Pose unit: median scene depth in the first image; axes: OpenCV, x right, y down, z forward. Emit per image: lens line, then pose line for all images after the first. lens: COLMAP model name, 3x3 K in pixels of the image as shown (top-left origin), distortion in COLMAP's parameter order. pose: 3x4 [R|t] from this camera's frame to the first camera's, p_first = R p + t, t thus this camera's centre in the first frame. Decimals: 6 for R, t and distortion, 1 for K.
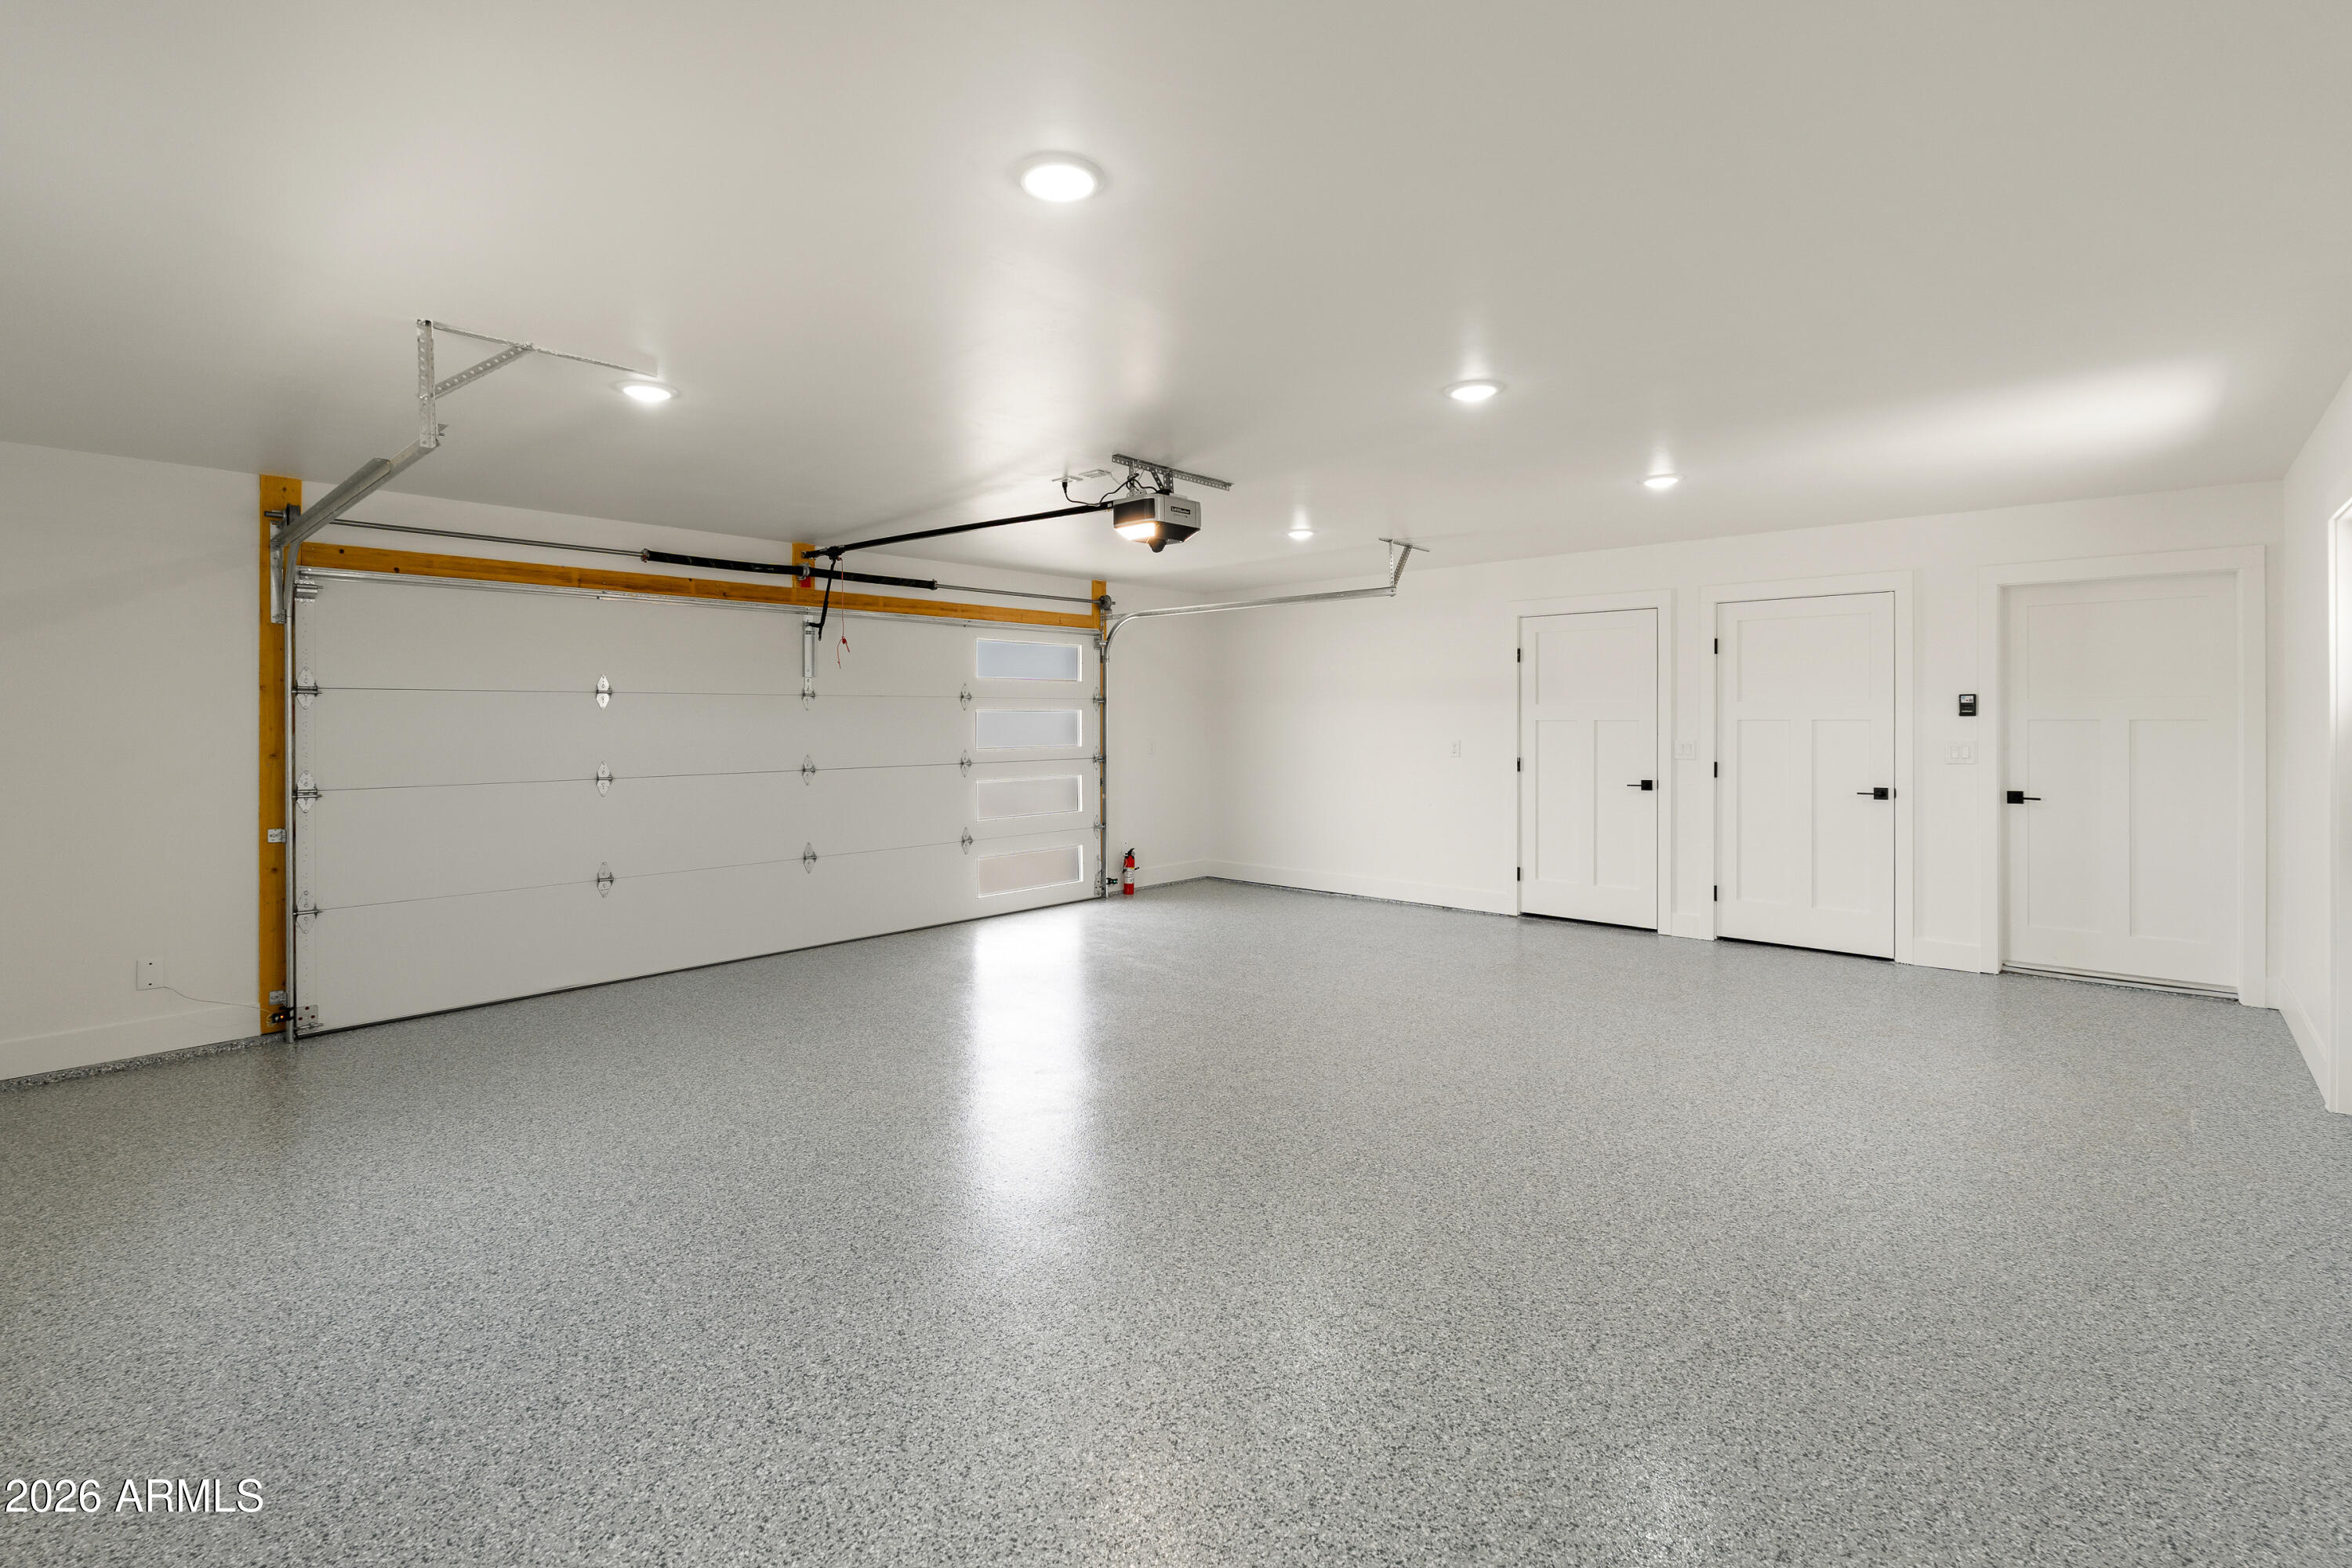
lens RADIAL K [[1055.1, 0, 1175.6], [0, 1055.1, 725.0], [0, 0, 1]] dist [0.000588, -0.000271]
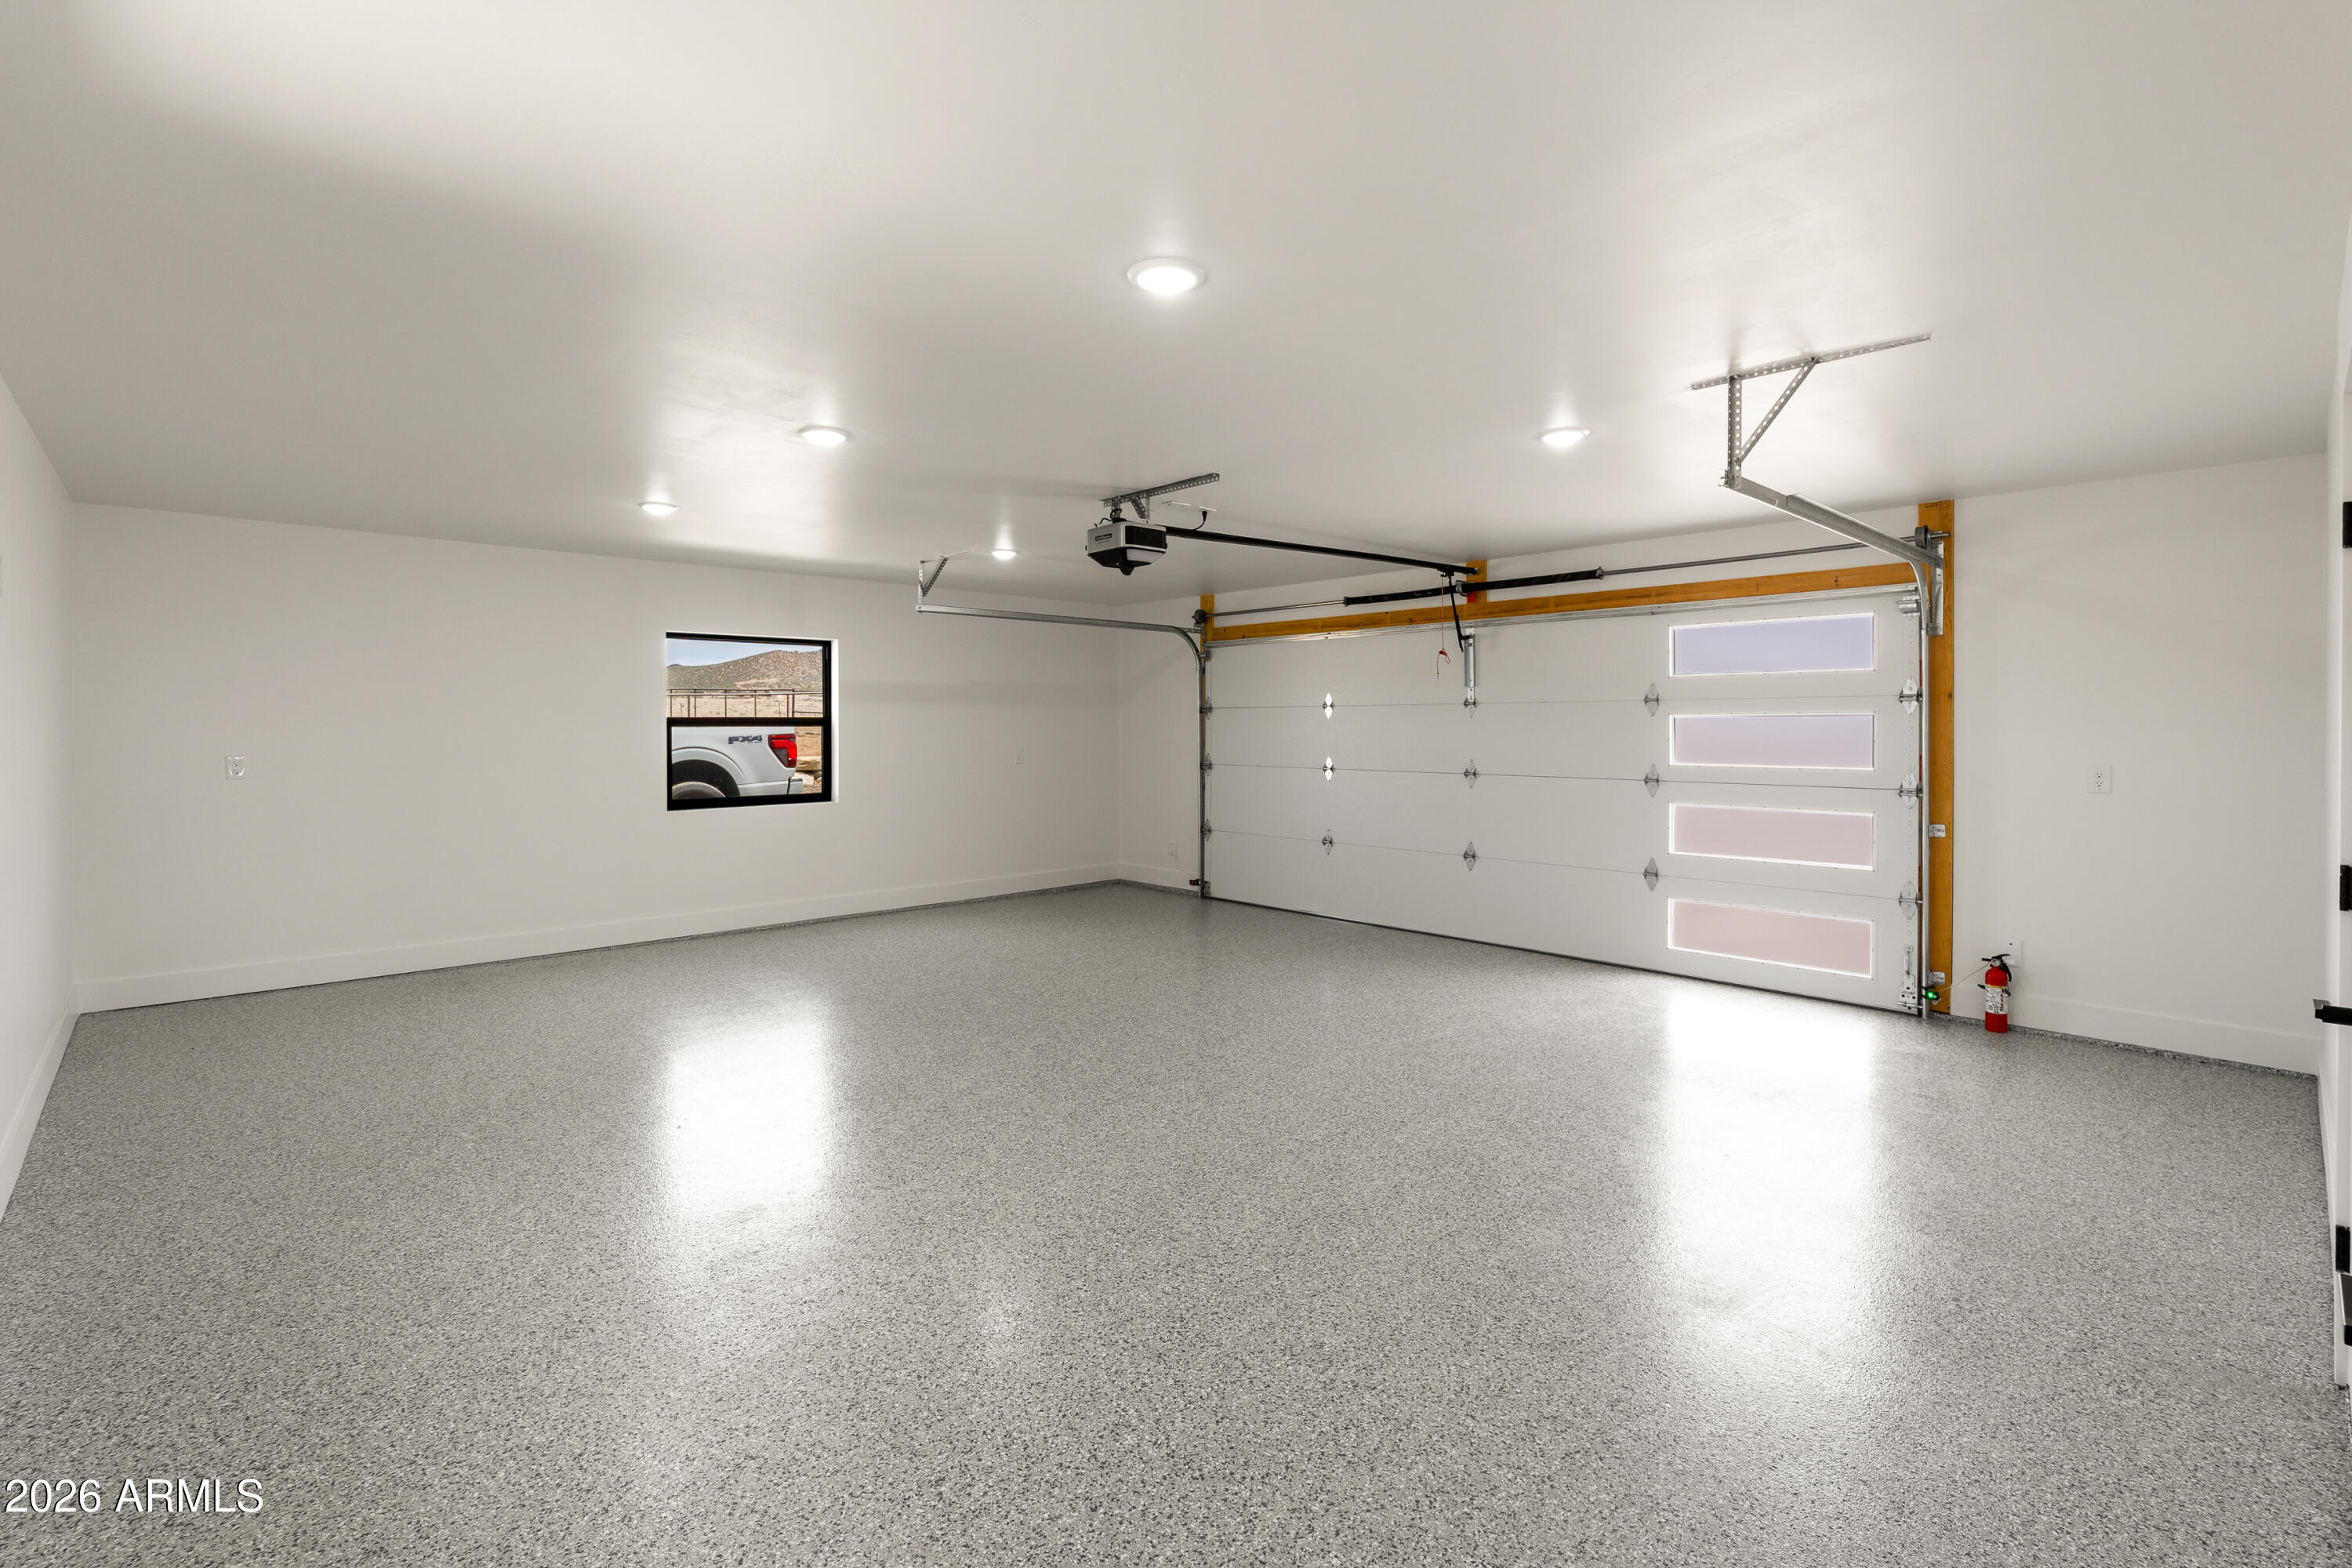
lens RADIAL K [[1061.6, 0, 1178.5], [0, 1061.6, 712.2], [0, 0, 1]] dist [-0.003842, 0.000371]
pose [[-0.076516, -0.008006, -0.997036, 0.985533], [-0.005129, 0.999958, -0.007635, -0.012624], [0.997055, 0.004530, -0.076554, 1.044395]]
